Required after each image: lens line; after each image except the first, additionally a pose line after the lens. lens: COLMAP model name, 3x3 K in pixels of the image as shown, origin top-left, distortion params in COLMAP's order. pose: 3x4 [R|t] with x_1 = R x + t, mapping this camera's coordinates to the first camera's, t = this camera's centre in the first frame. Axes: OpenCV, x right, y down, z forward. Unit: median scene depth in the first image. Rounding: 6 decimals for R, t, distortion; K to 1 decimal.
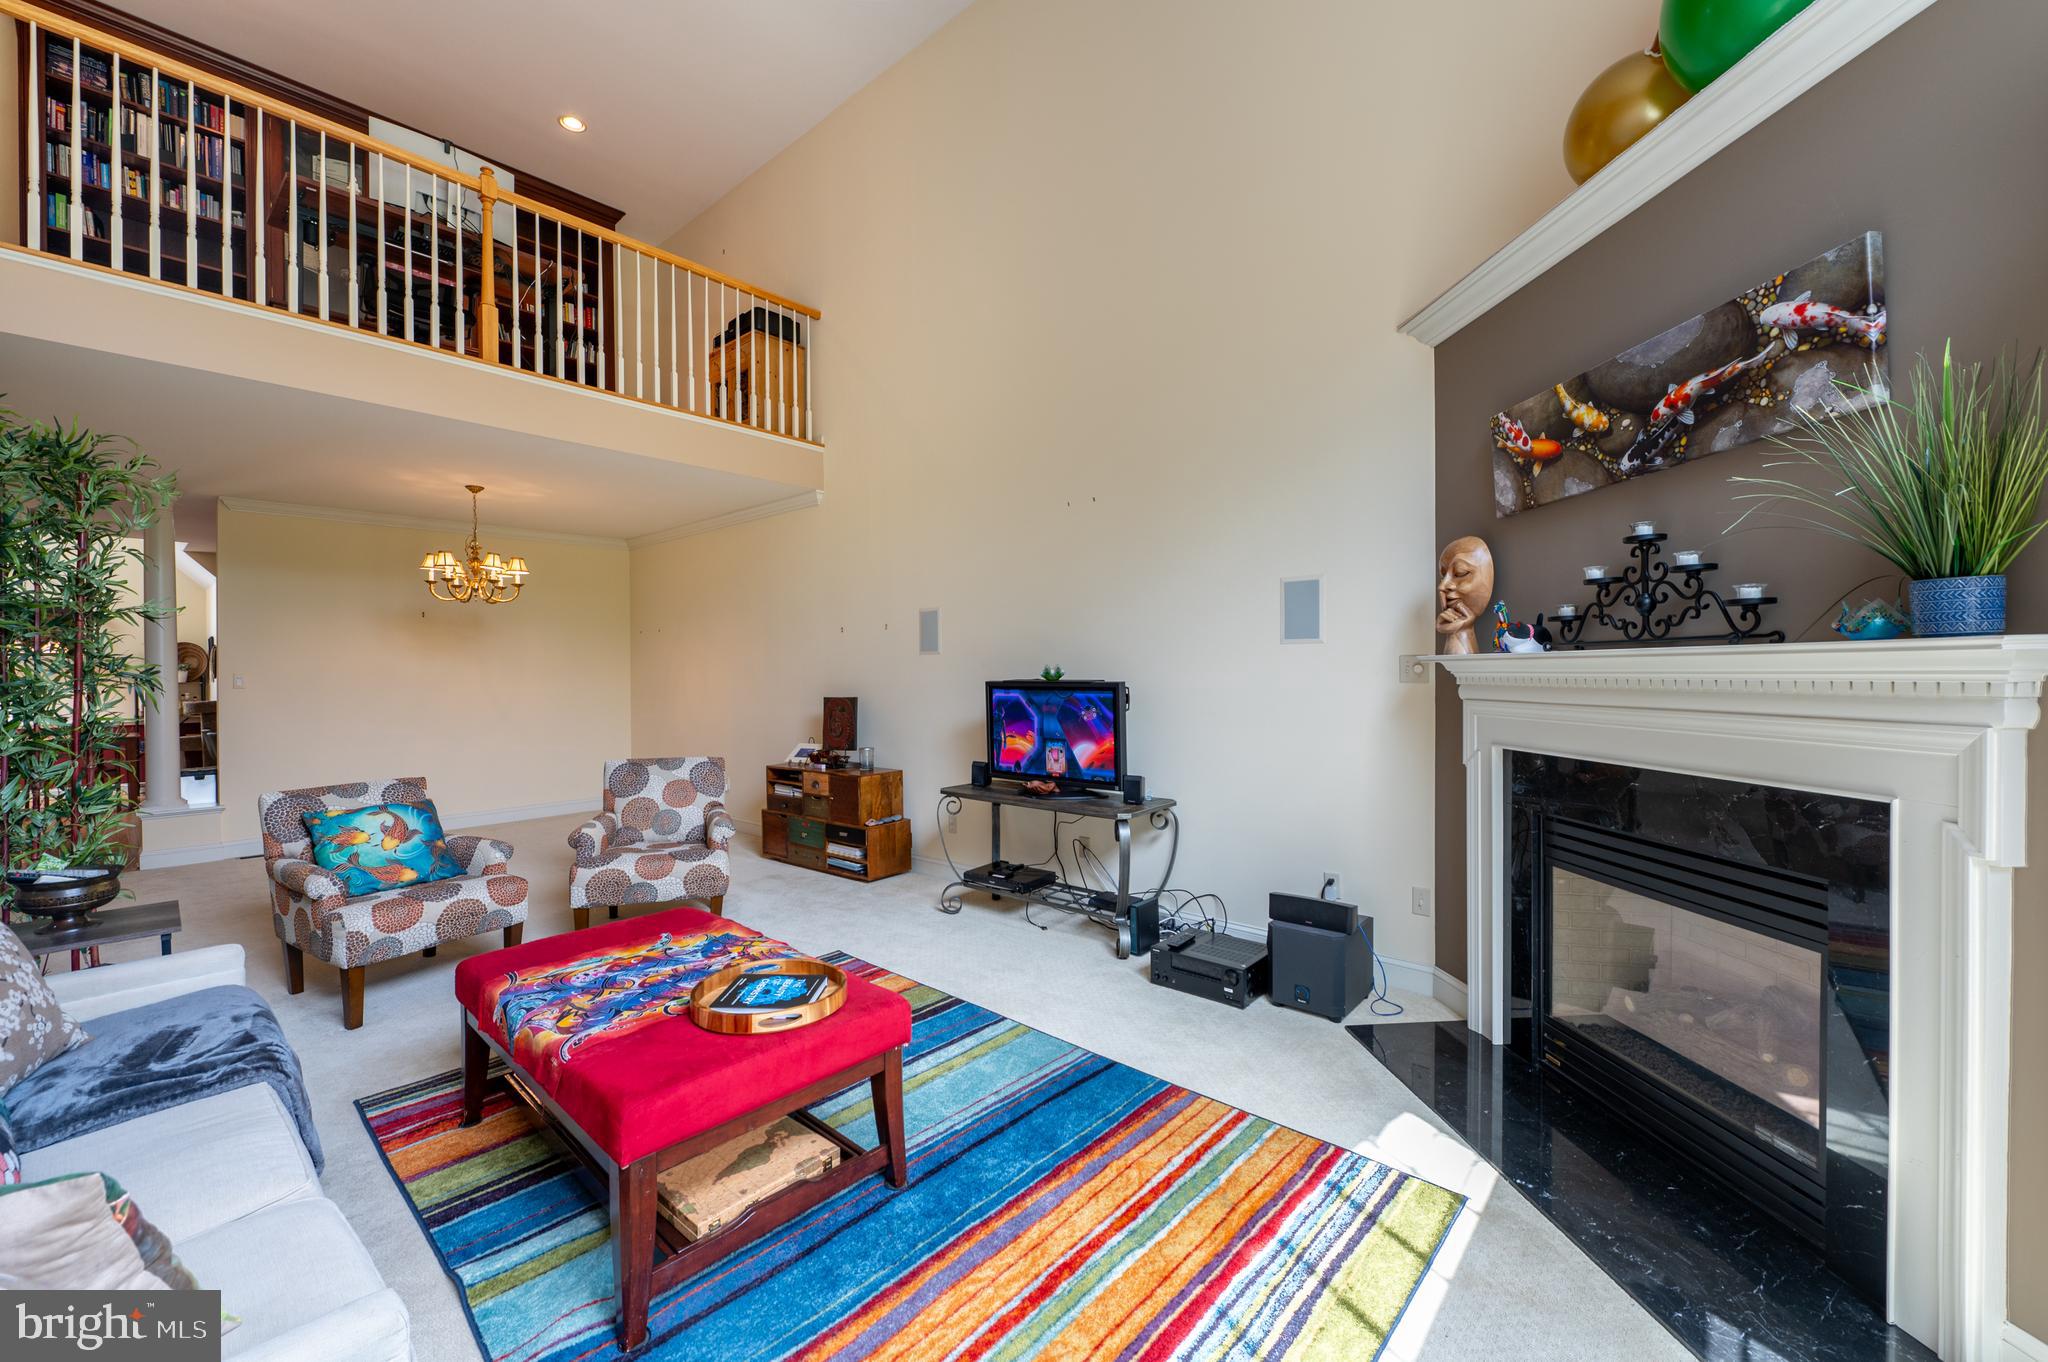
lens RADIAL K [[810.6, 0, 1015.1], [0, 810.6, 677.9], [0, 0, 1]] dist [-0.007401, -0.000553]
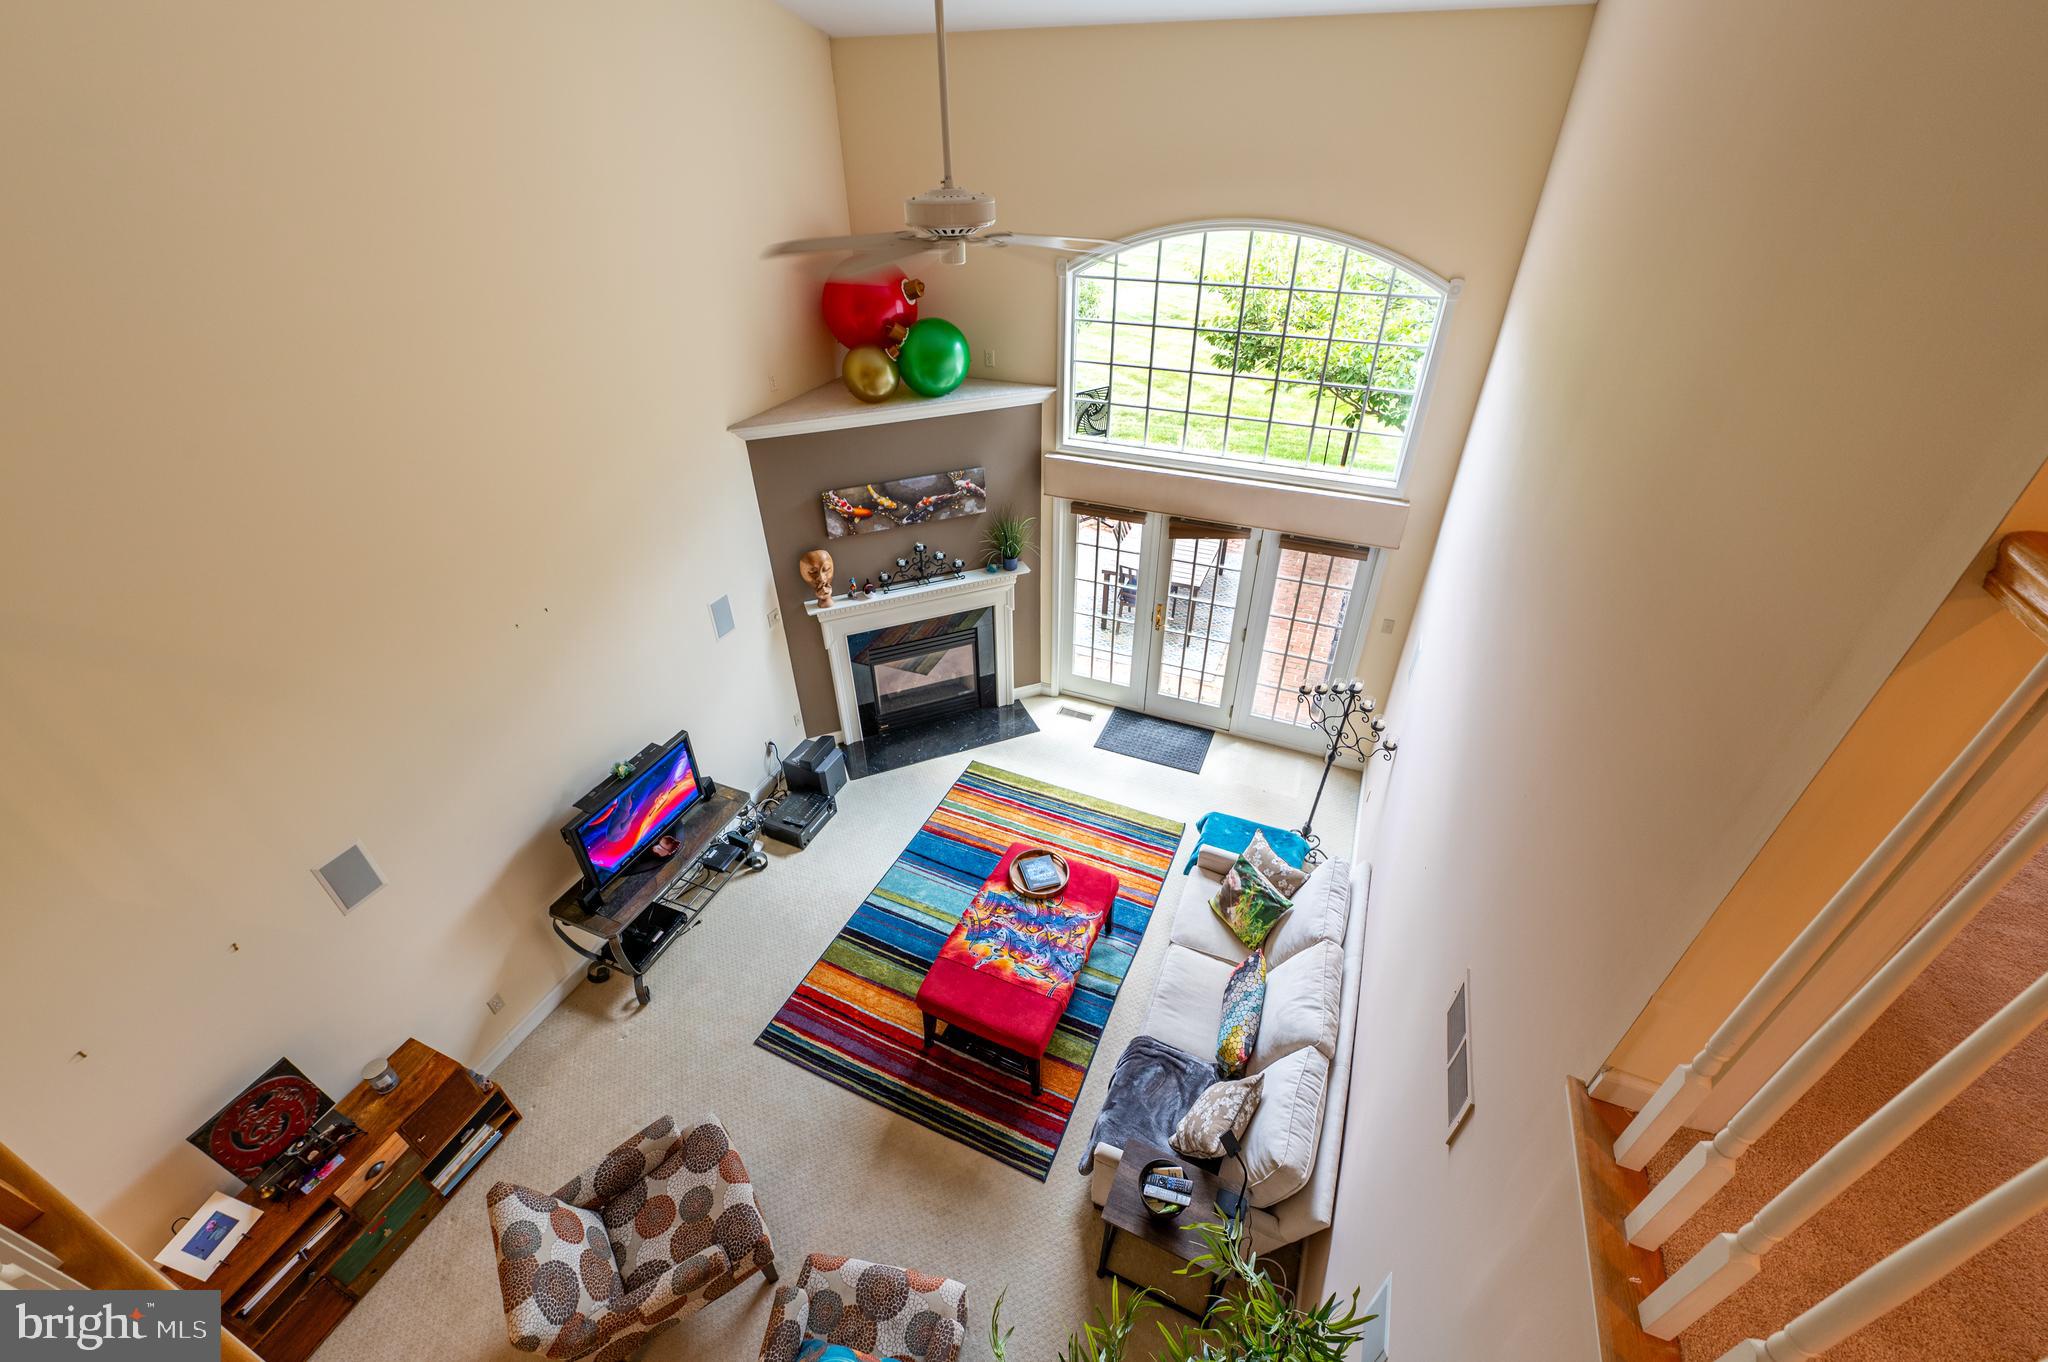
lens RADIAL K [[810.6, 0, 1016.5], [0, 810.6, 681.5], [0, 0, 1]] dist [-0.007401, -0.000553]
pose [[-0.324070, -0.537737, 0.778343, -1.745389], [0.017755, 0.819142, 0.573316, -1.383644], [-0.945866, 0.199614, -0.255912, 1.478001]]
